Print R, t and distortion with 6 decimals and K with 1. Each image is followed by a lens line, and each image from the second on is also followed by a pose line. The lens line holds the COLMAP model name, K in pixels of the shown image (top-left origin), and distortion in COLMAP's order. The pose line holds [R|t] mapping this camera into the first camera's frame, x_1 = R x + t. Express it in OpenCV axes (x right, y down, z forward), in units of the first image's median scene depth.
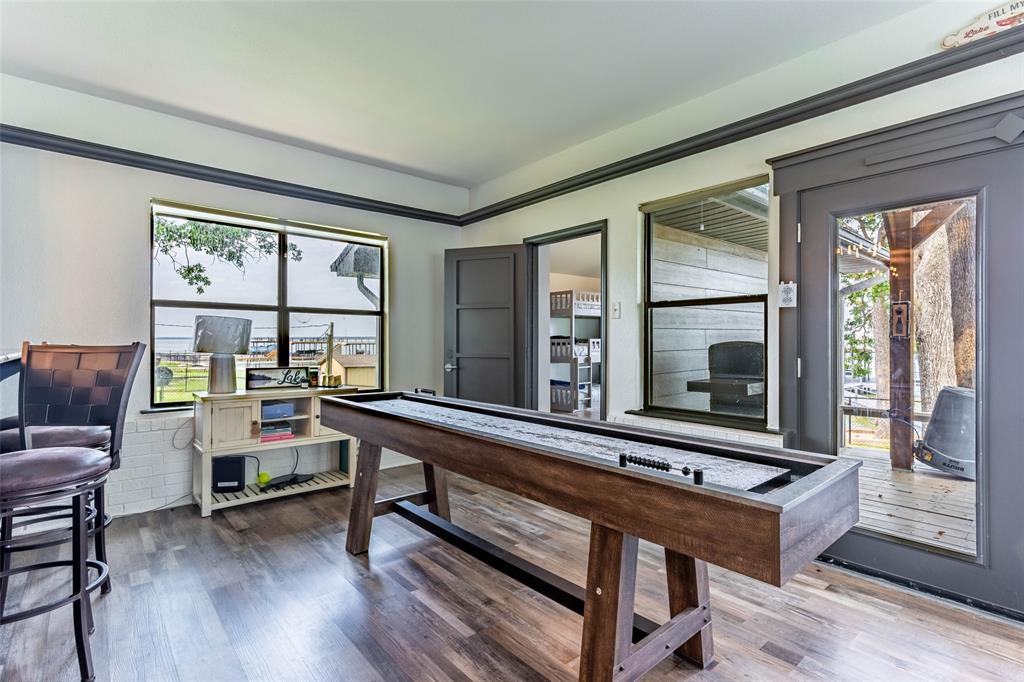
lens RADIAL K [[488.3, 0, 514.3], [0, 488.3, 336.9], [0, 0, 1]] dist [0.001430, -0.001540]
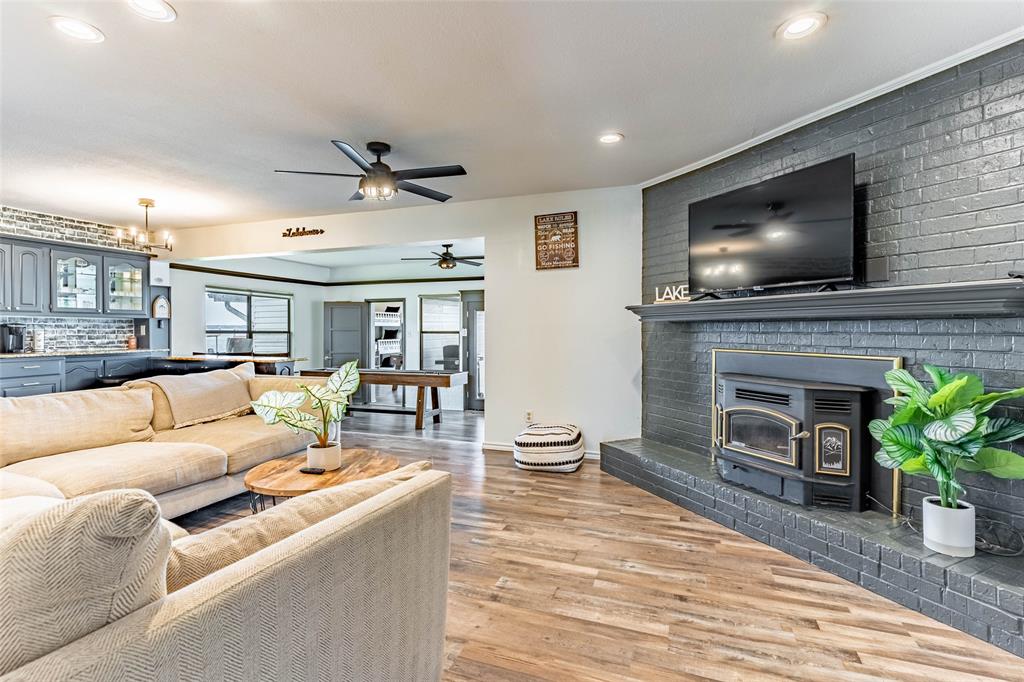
lens RADIAL K [[488.3, 0, 516.3], [0, 488.3, 333.3], [0, 0, 1]] dist [0.001430, -0.001540]
pose [[0.871539, -0.003325, 0.490314, -0.442754], [-0.003415, 0.999912, 0.012850, -0.072473], [-0.490314, -0.012874, 0.871451, -1.201695]]
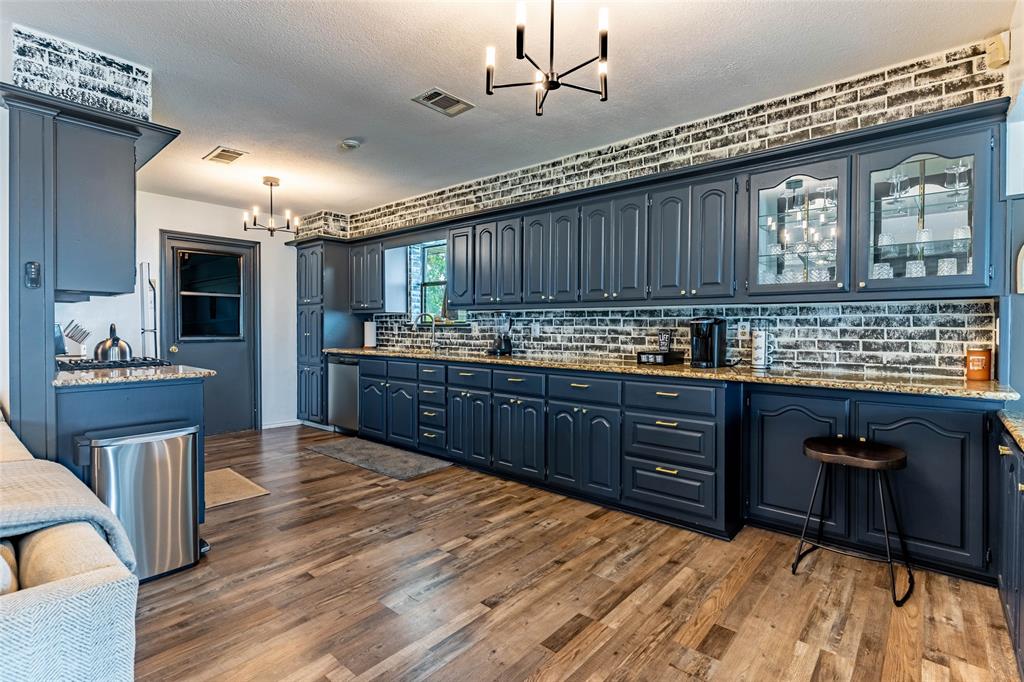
lens RADIAL K [[488.3, 0, 506.8], [0, 488.3, 332.9], [0, 0, 1]] dist [0.001430, -0.001540]
pose [[0.144517, 0.010399, -0.989448, -0.276608], [0.000979, 0.999943, 0.010653, -0.063544], [0.989502, -0.002508, 0.144499, -0.030542]]
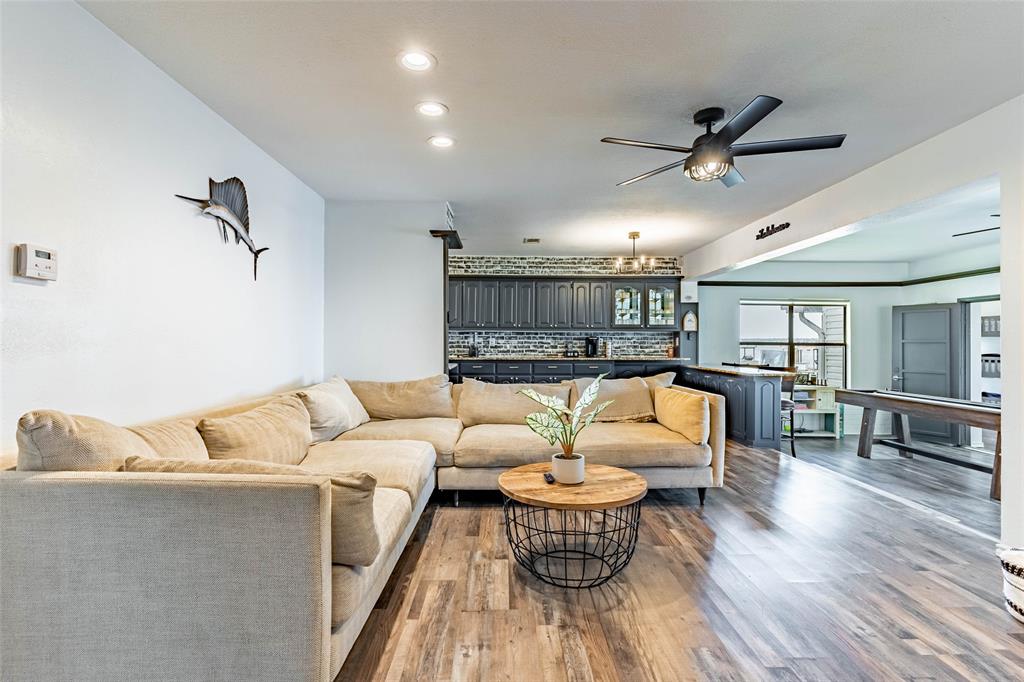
lens RADIAL K [[488.3, 0, 510.4], [0, 488.3, 339.5], [0, 0, 1]] dist [0.001430, -0.001540]
pose [[0.765480, -0.001155, -0.643458, -0.067315], [0.001645, 0.999999, 0.000161, -0.068026], [0.643457, -0.001182, 0.765481, -1.071945]]
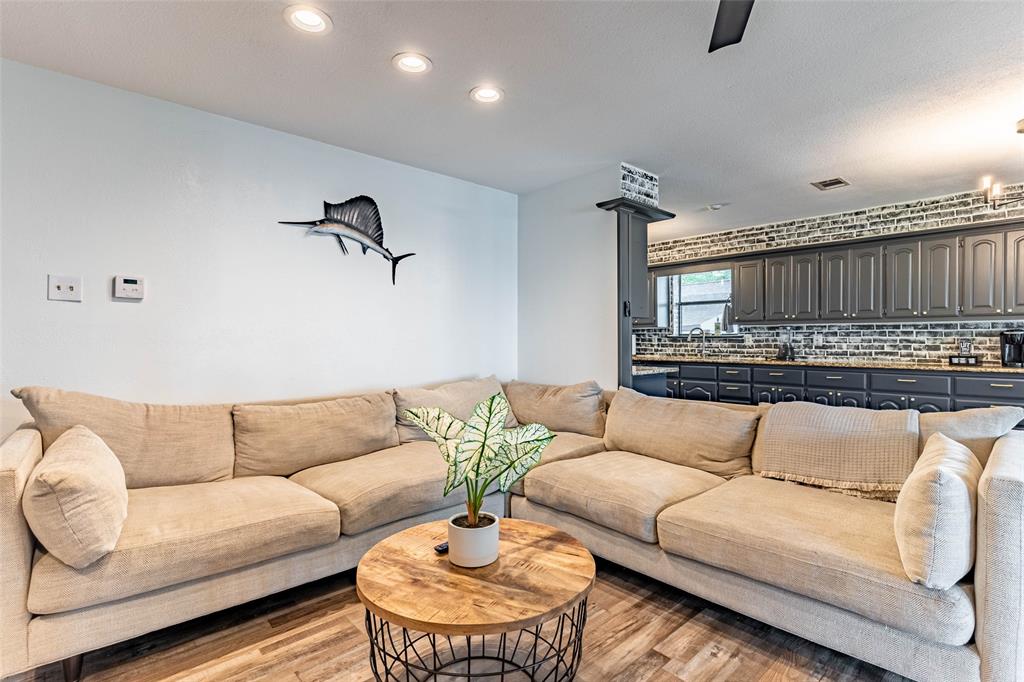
lens RADIAL K [[488.3, 0, 509.3], [0, 488.3, 340.2], [0, 0, 1]] dist [0.001430, -0.001540]
pose [[0.016644, 0.000323, -0.999861, -0.023939], [0.007171, 0.999974, 0.000443, -0.064661], [0.999836, -0.007178, 0.016641, -0.601723]]
